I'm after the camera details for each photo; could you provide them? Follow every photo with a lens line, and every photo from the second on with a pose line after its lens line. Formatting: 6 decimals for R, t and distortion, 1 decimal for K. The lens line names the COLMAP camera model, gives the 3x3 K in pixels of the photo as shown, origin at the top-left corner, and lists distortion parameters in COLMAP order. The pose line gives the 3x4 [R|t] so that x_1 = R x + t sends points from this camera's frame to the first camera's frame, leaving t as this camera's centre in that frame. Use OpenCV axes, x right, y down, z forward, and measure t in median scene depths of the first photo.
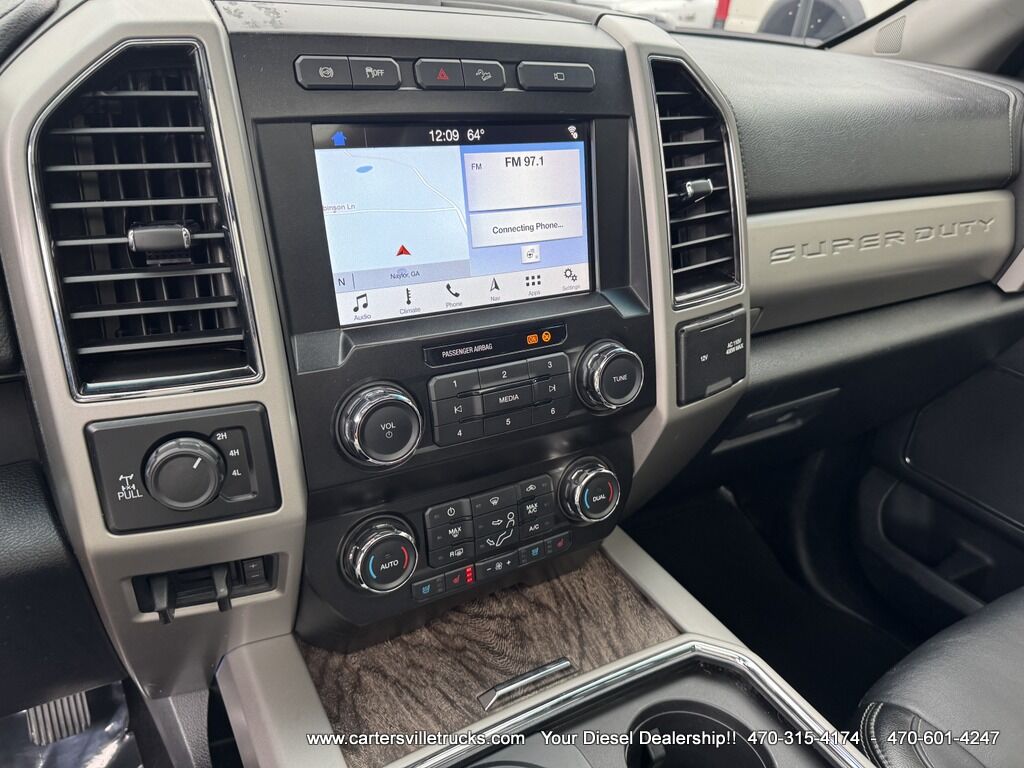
lens RADIAL K [[714.9, 0, 512.0], [0, 714.9, 384.0], [0, 0, 1]] dist [0.083283, -0.097625]
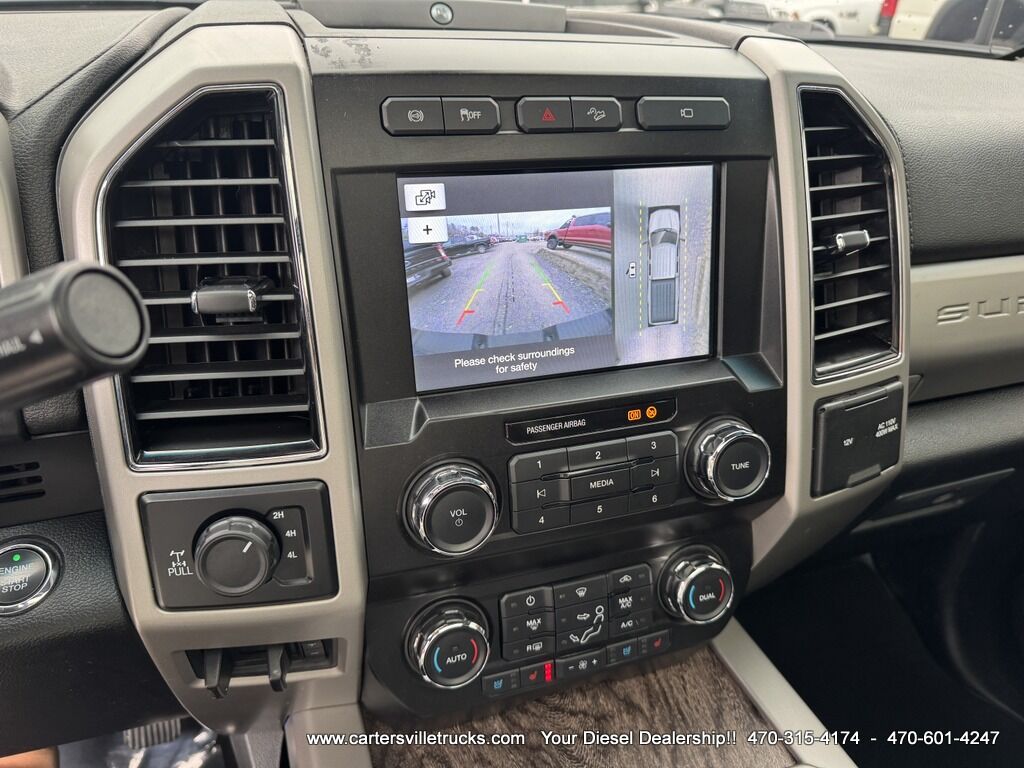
lens RADIAL K [[723.4, 0, 512.8], [0, 723.4, 382.6], [0, 0, 1]] dist [0.077555, -0.100487]
pose [[0.984459, 0.062504, -0.164115, 0.023400], [-0.063488, 0.997982, -0.000752, -0.087662], [0.163737, 0.011160, 0.986441, 0.109865]]
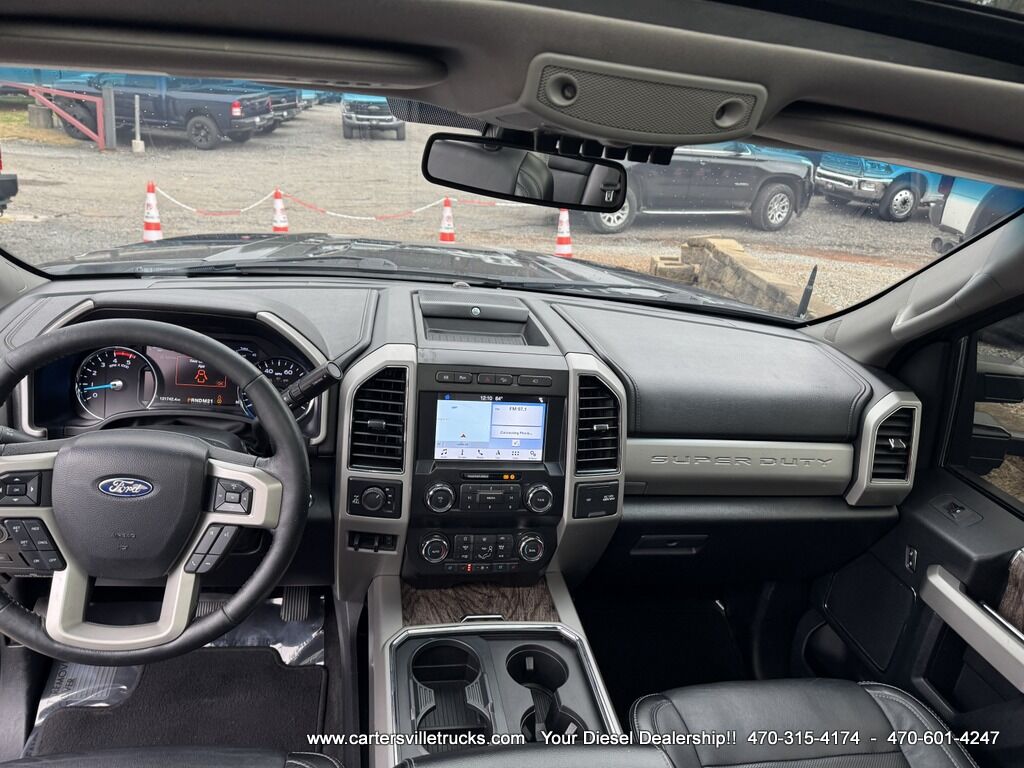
lens RADIAL K [[714.9, 0, 512.0], [0, 714.9, 384.0], [0, 0, 1]] dist [0.083283, -0.097625]
pose [[0.942476, 0.175071, -0.284761, 0.679029], [-0.207719, 0.974170, -0.088570, -0.156191], [0.261900, 0.142626, 0.954498, -1.400678]]
